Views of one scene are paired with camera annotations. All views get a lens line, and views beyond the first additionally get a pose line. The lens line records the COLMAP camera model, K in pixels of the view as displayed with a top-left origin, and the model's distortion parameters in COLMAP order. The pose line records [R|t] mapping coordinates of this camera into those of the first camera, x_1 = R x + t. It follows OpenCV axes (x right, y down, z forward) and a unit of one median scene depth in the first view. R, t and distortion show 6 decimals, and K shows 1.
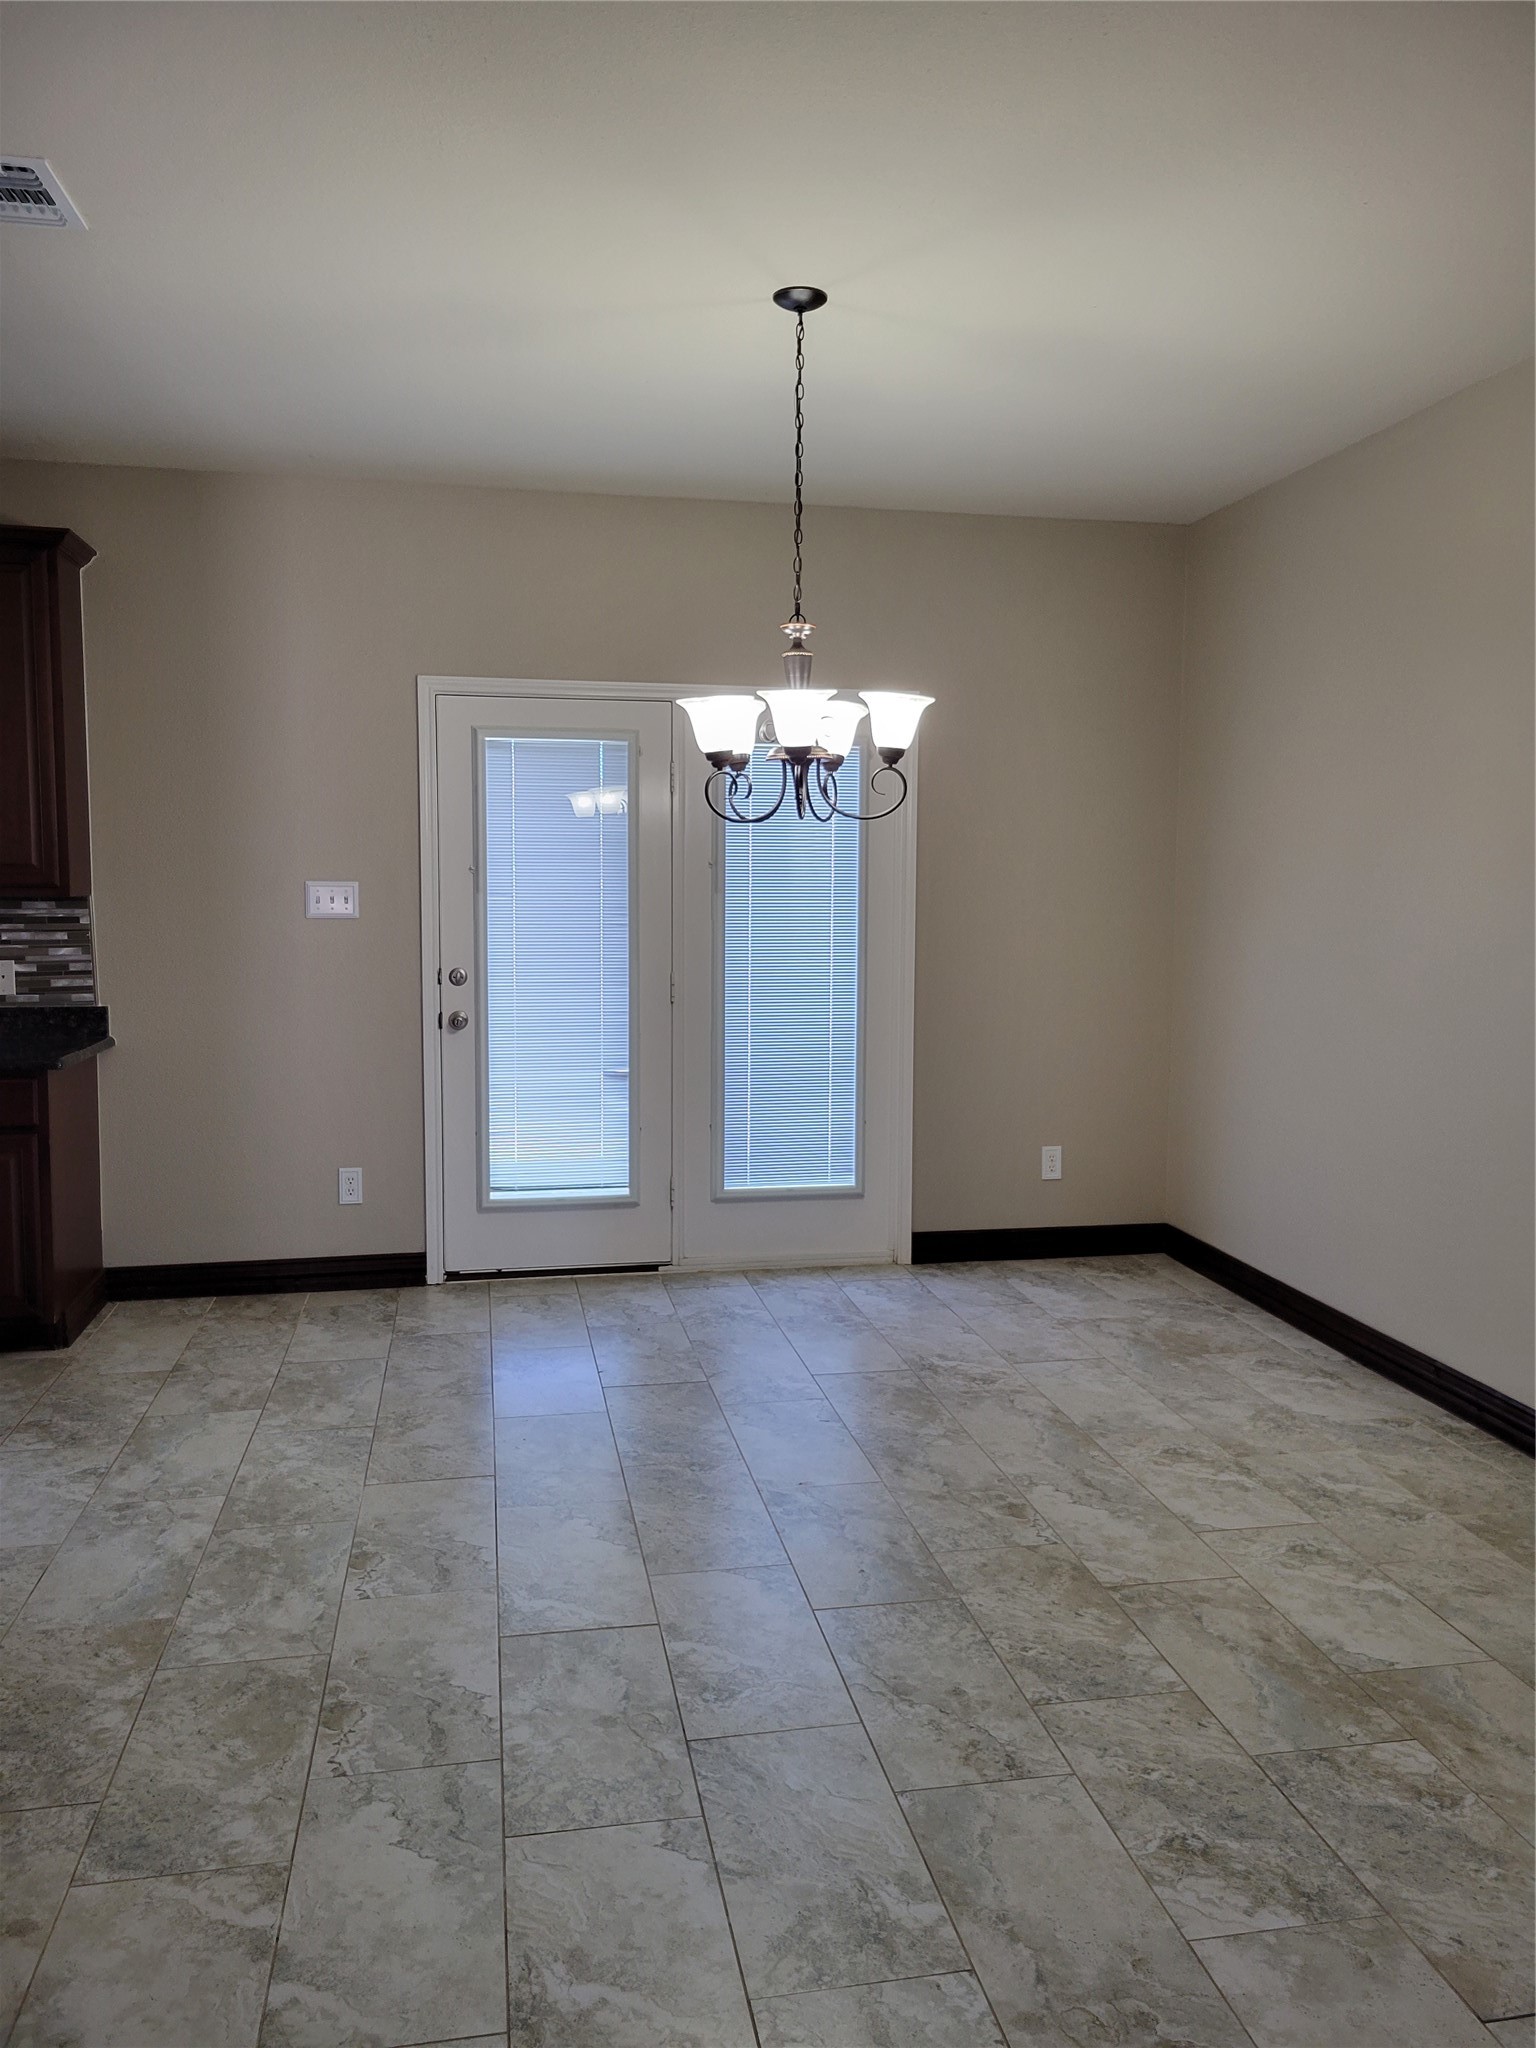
lens RADIAL K [[1537.8, 0, 773.6], [0, 1537.8, 1020.6], [0, 0, 1]] dist [0.034969, -0.008521]
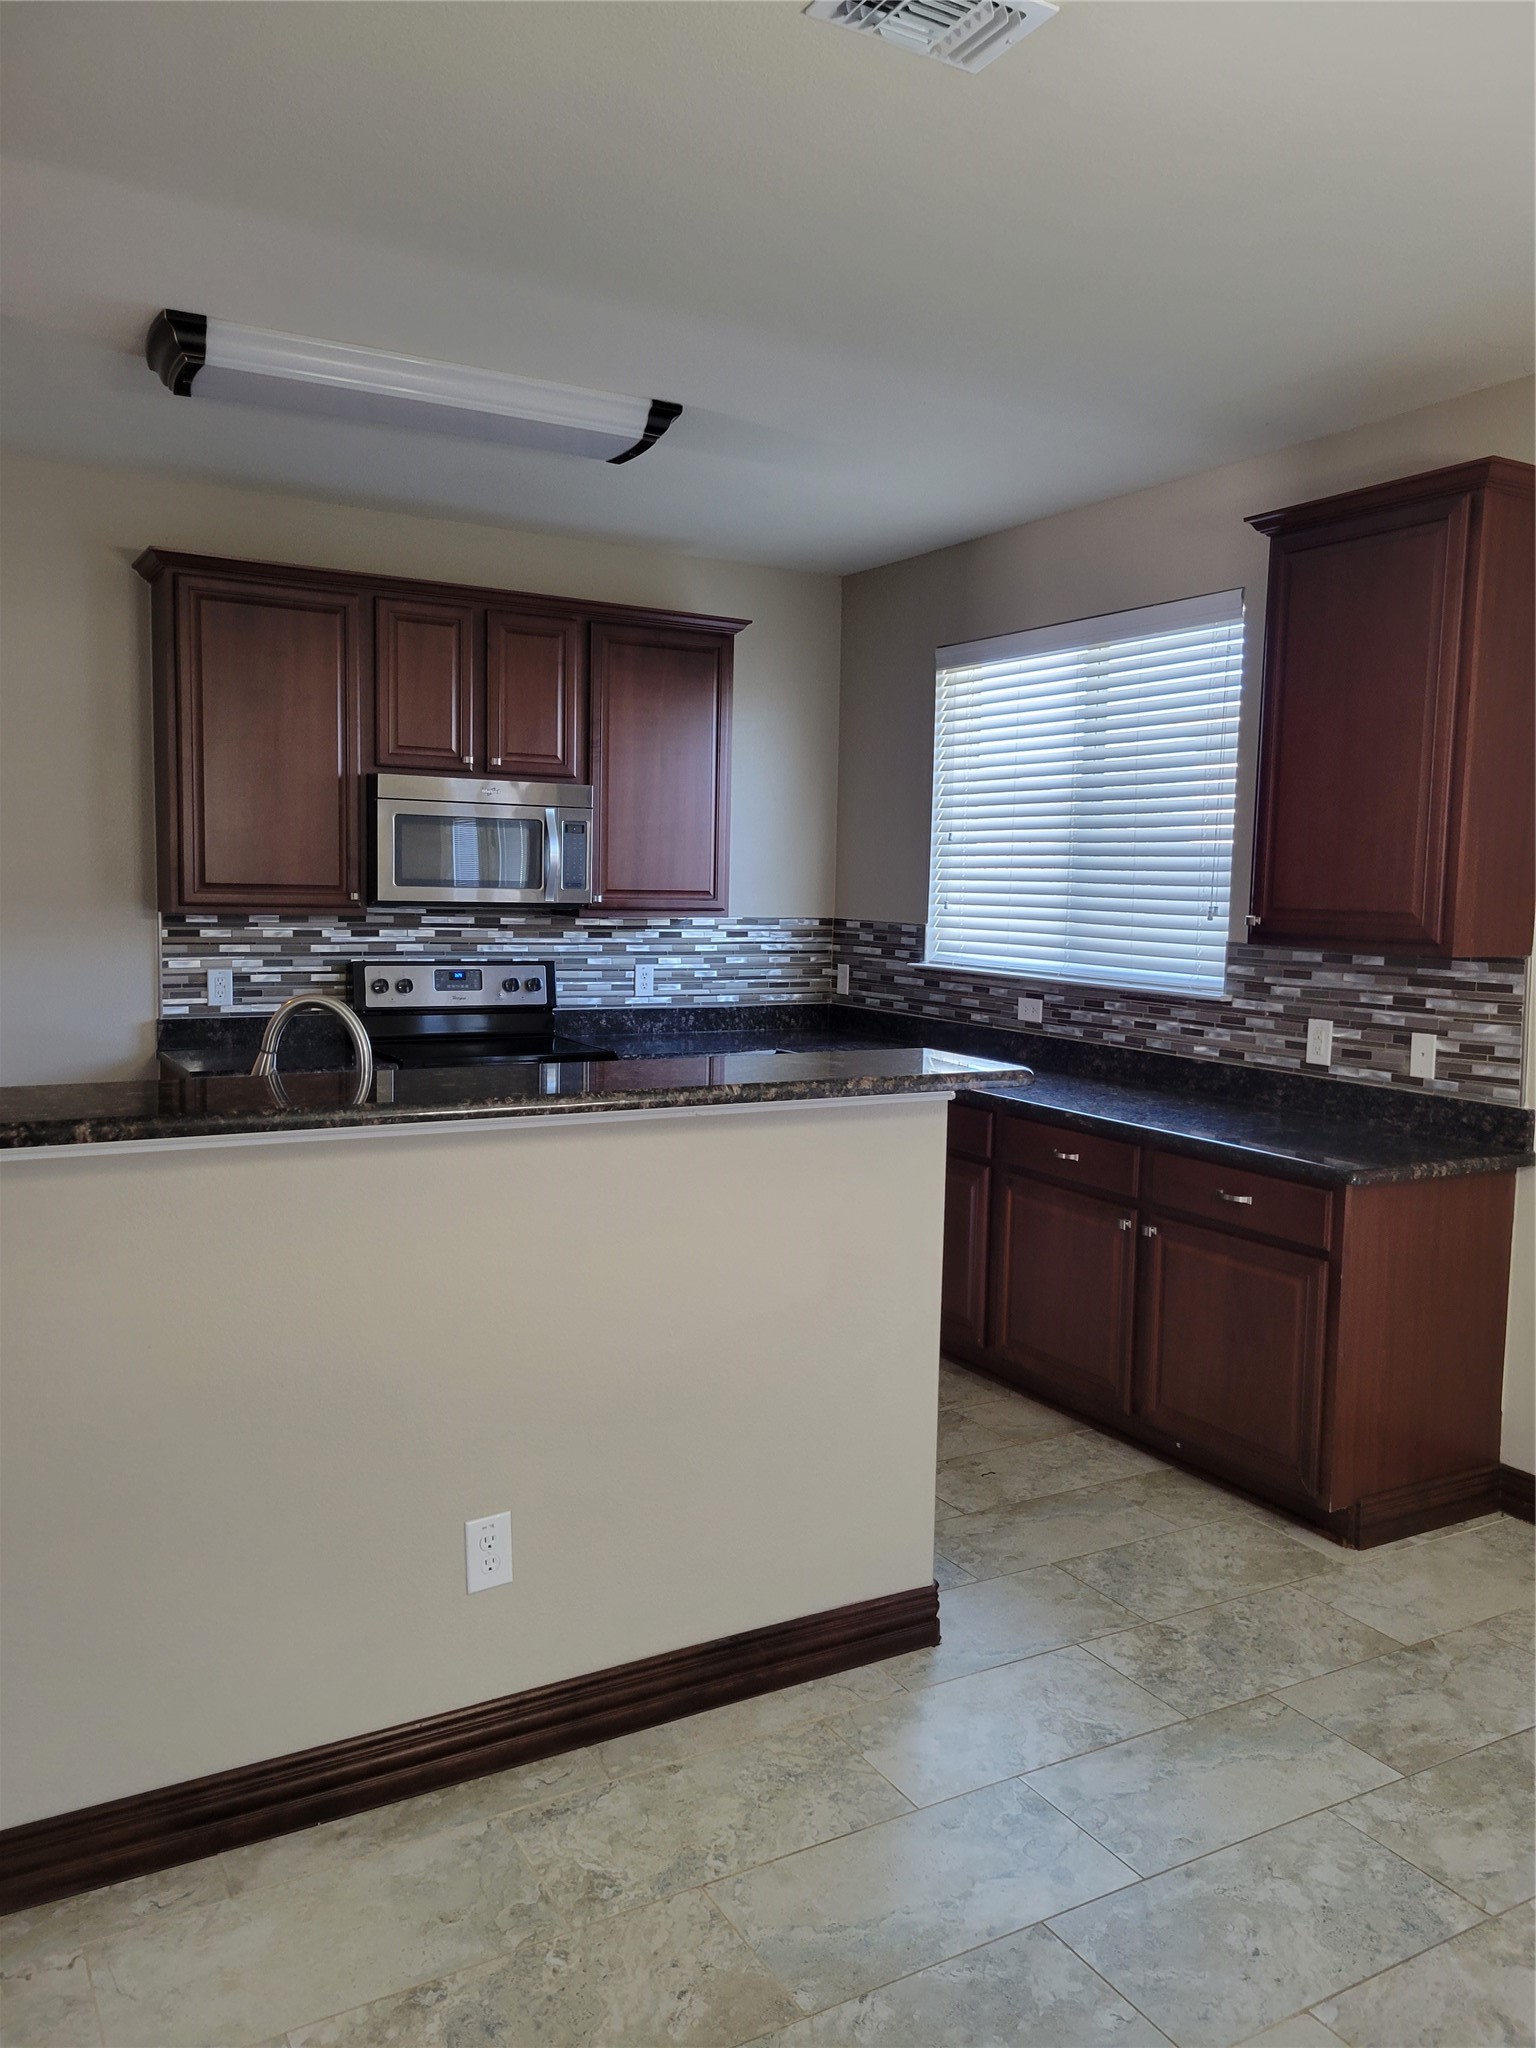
lens RADIAL K [[1537.8, 0, 777.8], [0, 1537.8, 1012.0], [0, 0, 1]] dist [0.034969, -0.008521]
pose [[0.332452, 0.081970, -0.939551, 0.131066], [-0.107780, 0.992991, 0.048496, -0.052499], [0.936941, 0.085143, 0.338957, 0.423766]]
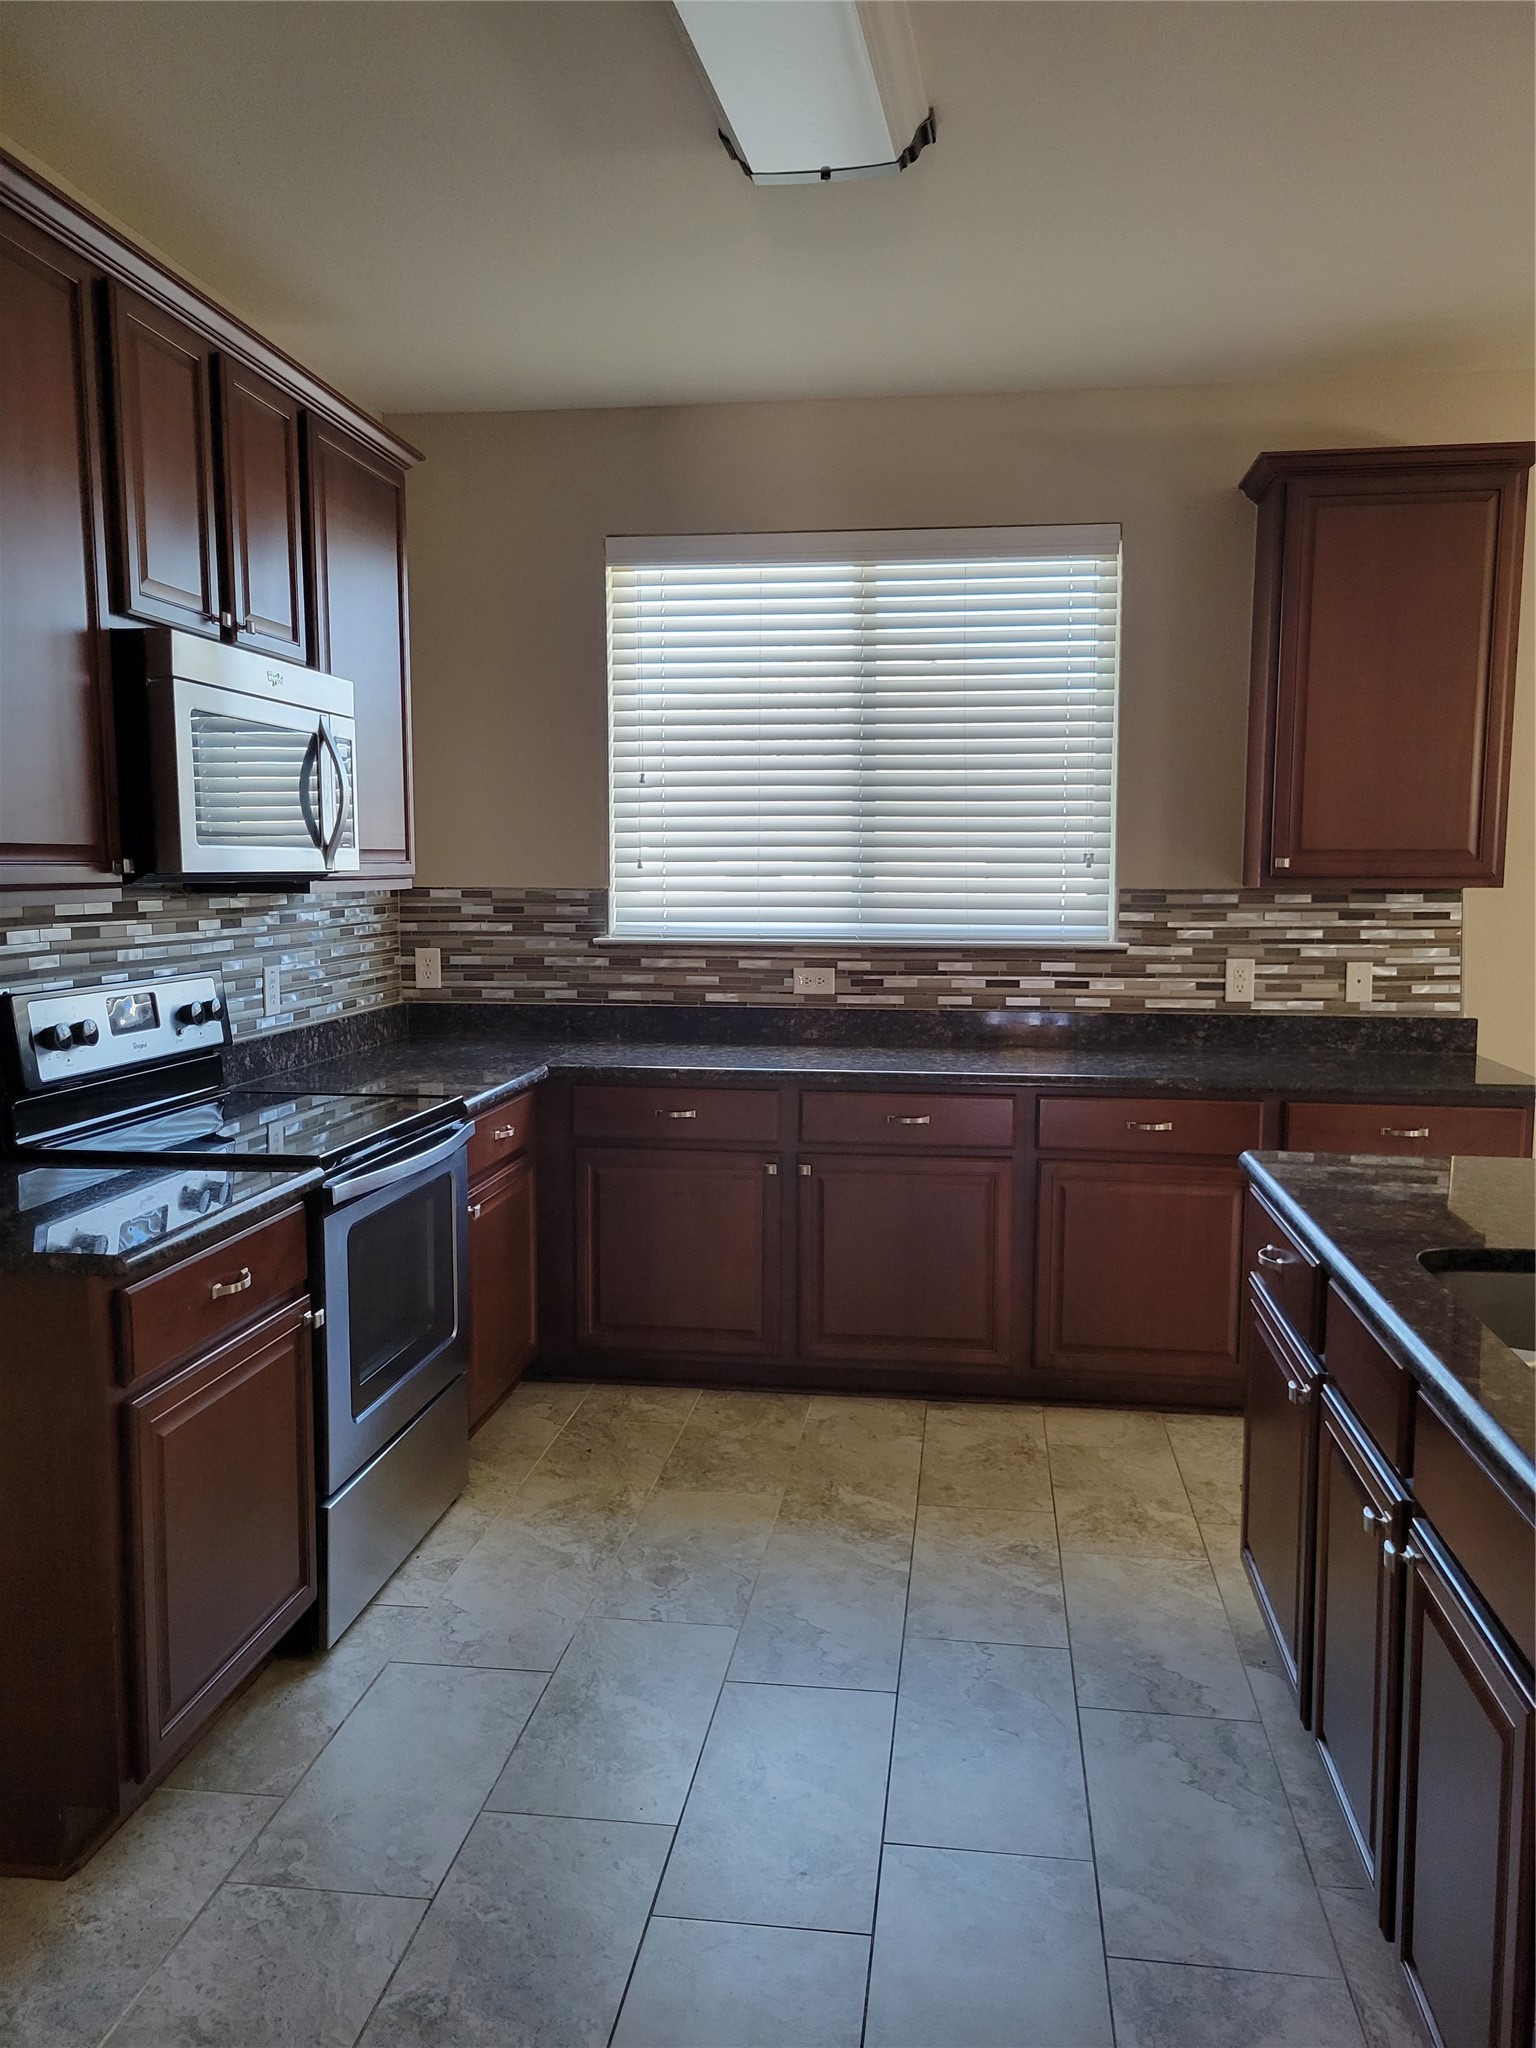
lens RADIAL K [[1537.8, 0, 774.1], [0, 1537.8, 1015.4], [0, 0, 1]] dist [0.034969, -0.008521]
pose [[0.949507, 0.025953, -0.312672, -0.536687], [-0.024252, 0.999662, 0.009329, -0.009192], [0.312809, -0.001276, 0.949815, 0.075511]]
